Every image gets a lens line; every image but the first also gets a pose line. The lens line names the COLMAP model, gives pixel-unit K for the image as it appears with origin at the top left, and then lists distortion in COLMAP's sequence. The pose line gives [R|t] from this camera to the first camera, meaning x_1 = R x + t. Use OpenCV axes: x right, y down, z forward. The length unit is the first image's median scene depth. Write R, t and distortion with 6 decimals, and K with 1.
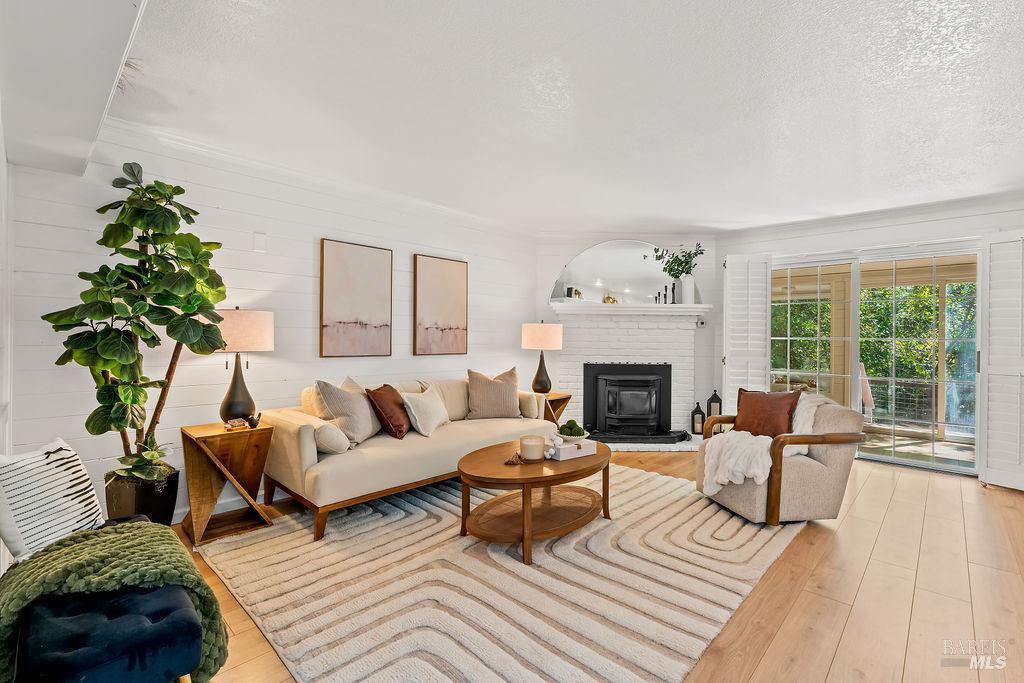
lens RADIAL K [[460.0, 0, 512.2], [0, 460.0, 338.0], [0, 0, 1]] dist [-0.000133, 0.000080]
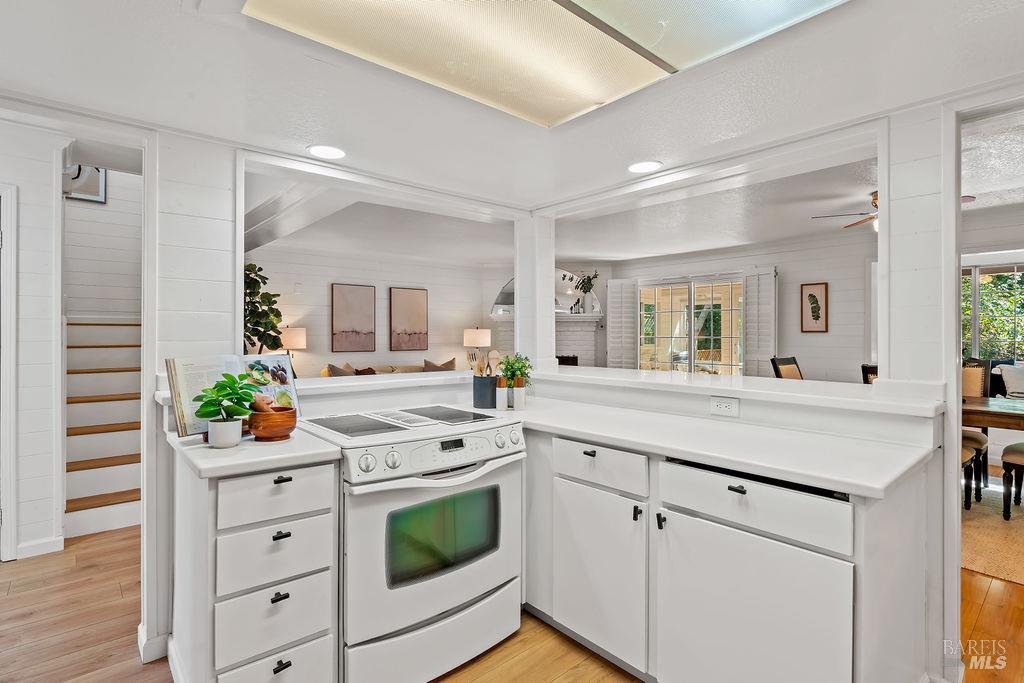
lens RADIAL K [[501.9, 0, 511.4], [0, 501.9, 335.7], [0, 0, 1]] dist [0.000269, 0.001245]
pose [[0.995619, -0.012220, -0.092699, 0.372896], [0.012201, 0.999925, -0.000774, -0.008567], [0.092702, -0.000360, 0.995694, -0.707706]]
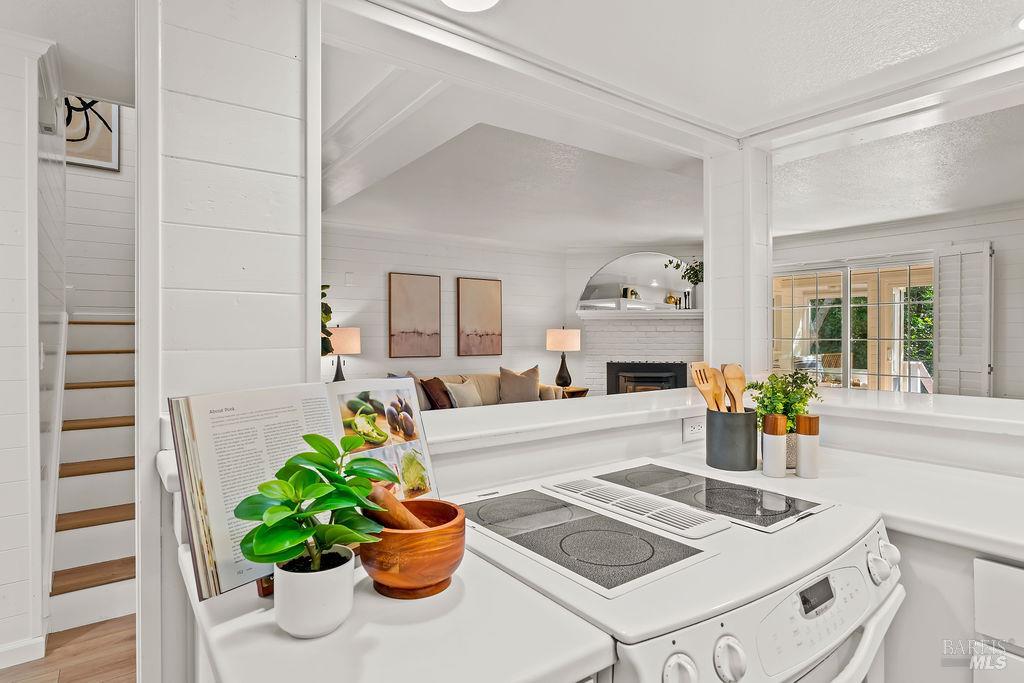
lens RADIAL K [[545.2, 0, 512.6], [0, 545.2, 341.6], [0, 0, 1]] dist [-0.000246, 0.001387]
pose [[0.985409, -0.011461, -0.169814, 0.200203], [0.012767, 0.999897, 0.006599, -0.011436], [0.169721, -0.008671, 0.985454, -0.488833]]
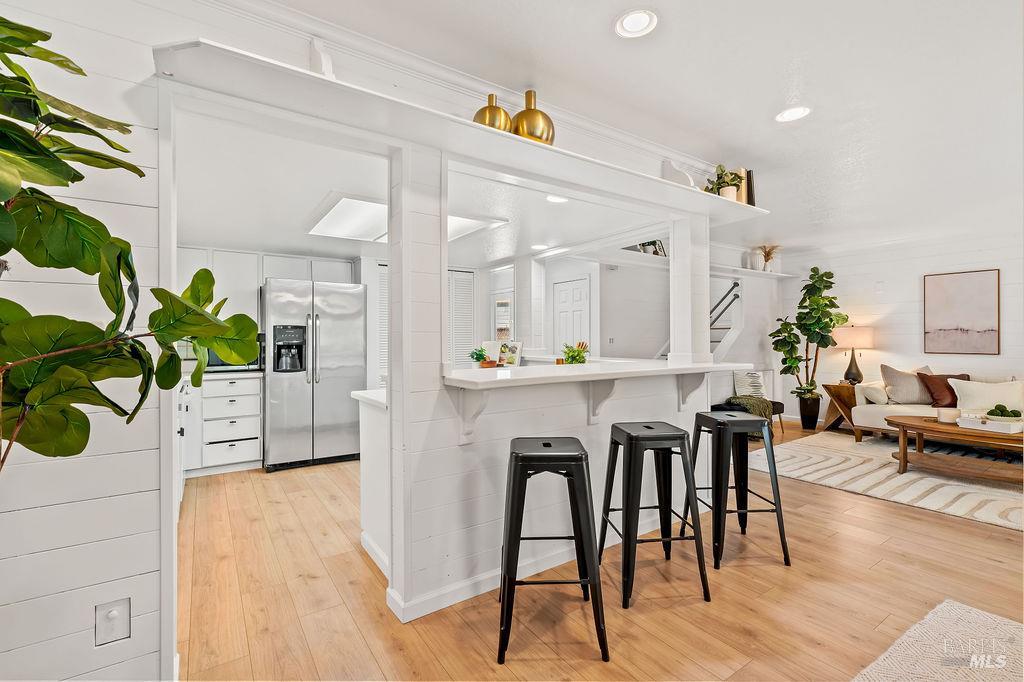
lens RADIAL K [[460.0, 0, 511.9], [0, 460.0, 338.0], [0, 0, 1]] dist [-0.000133, 0.000080]
pose [[-0.216376, -0.011694, -0.976240, 1.187348], [-0.001755, 0.999931, -0.011589, 0.010250], [0.976308, -0.000794, -0.216382, -0.011168]]
